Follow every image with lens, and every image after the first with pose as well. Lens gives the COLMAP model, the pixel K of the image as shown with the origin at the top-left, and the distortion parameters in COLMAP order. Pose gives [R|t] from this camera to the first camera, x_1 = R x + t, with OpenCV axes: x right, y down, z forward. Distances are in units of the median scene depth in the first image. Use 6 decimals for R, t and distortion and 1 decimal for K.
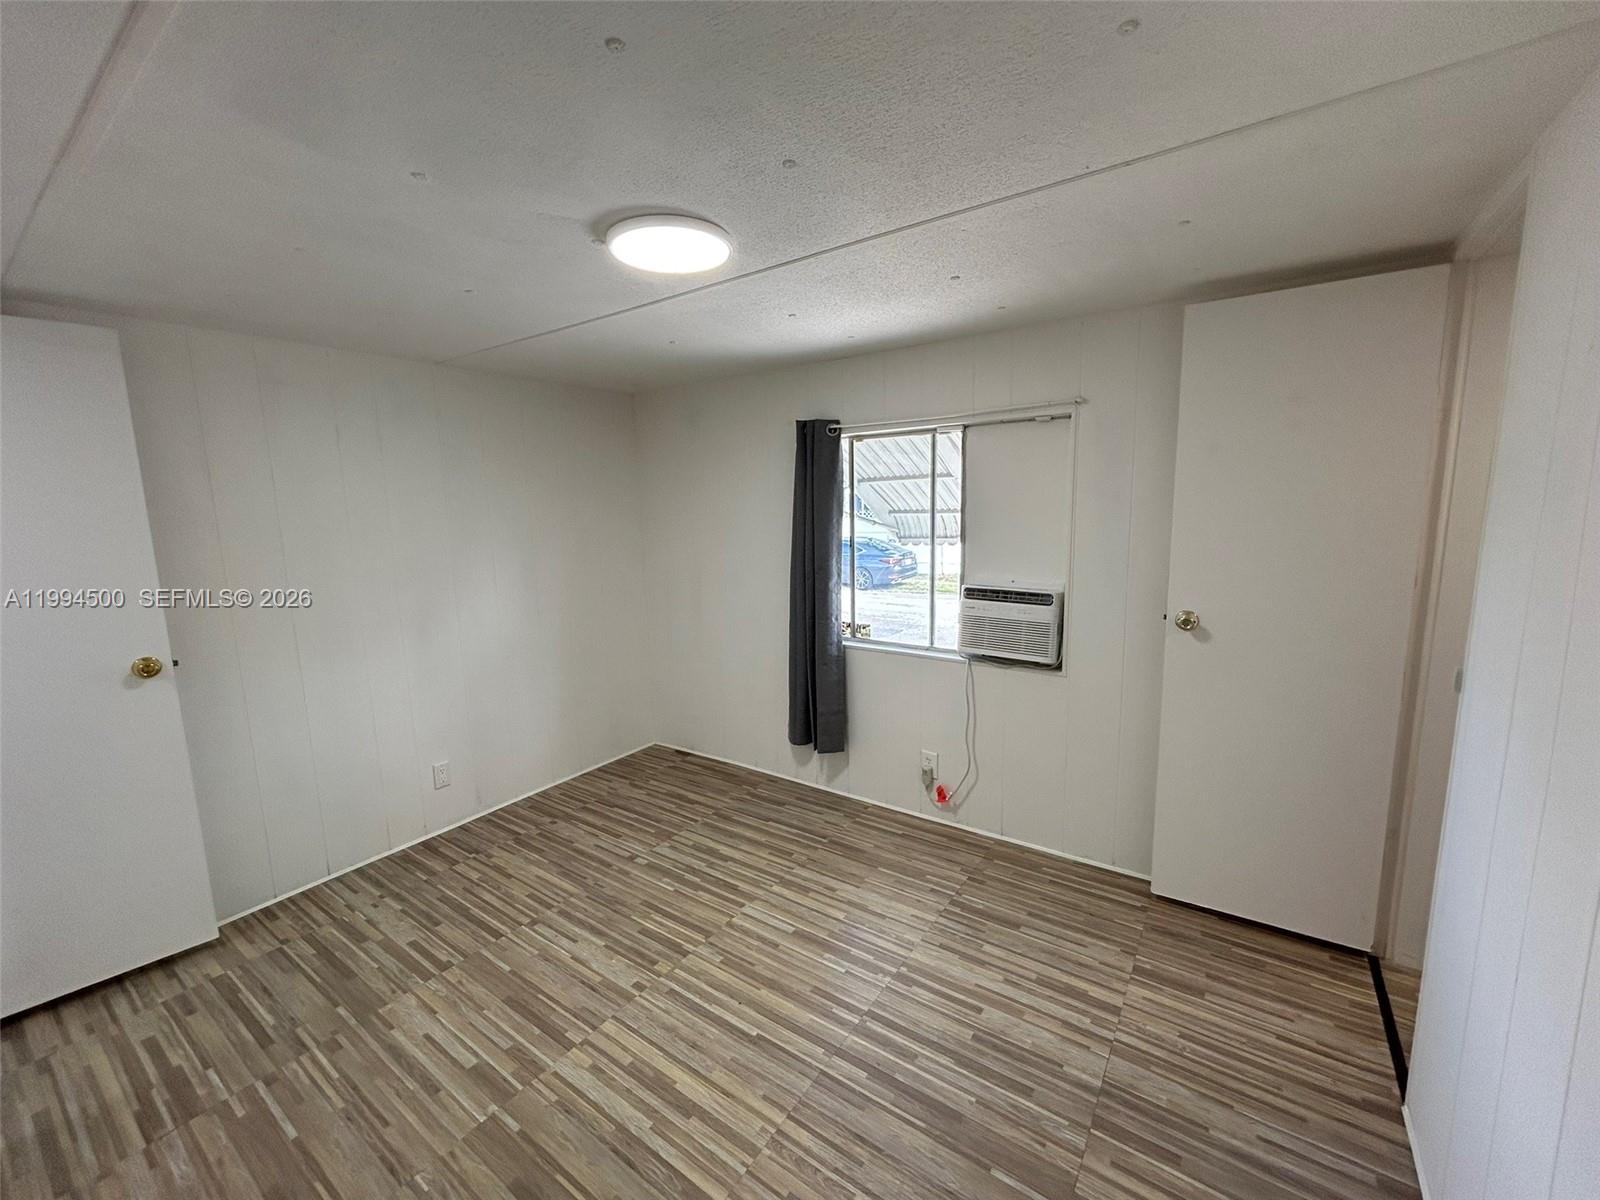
lens RADIAL K [[643.6, 0, 793.9], [0, 643.6, 601.3], [0, 0, 1]] dist [0.000553, 0.000516]
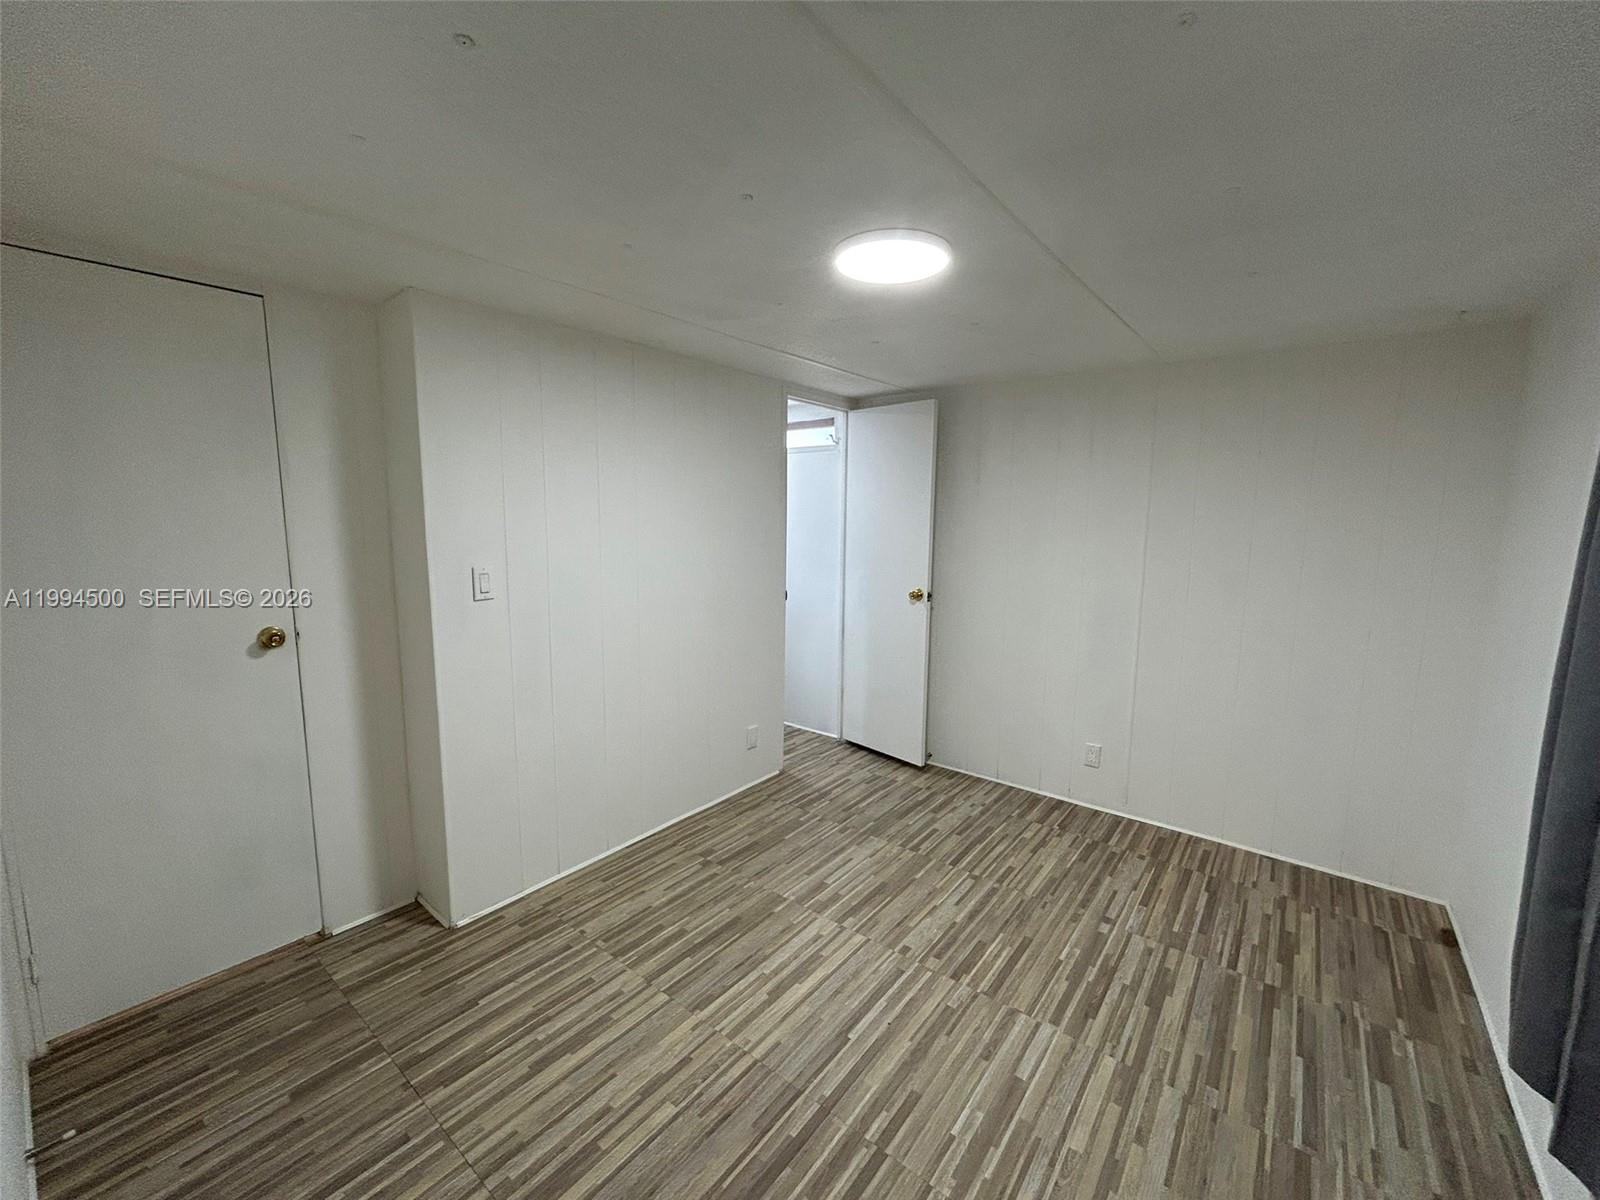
lens RADIAL K [[647.6, 0, 801.1], [0, 647.6, 594.1], [0, 0, 1]] dist [-0.003632, 0.005372]
pose [[-0.051434, 0.151253, -0.987156, 0.741431], [-0.160573, 0.974351, 0.157657, -0.121646], [0.985683, 0.166619, -0.025827, 0.755915]]
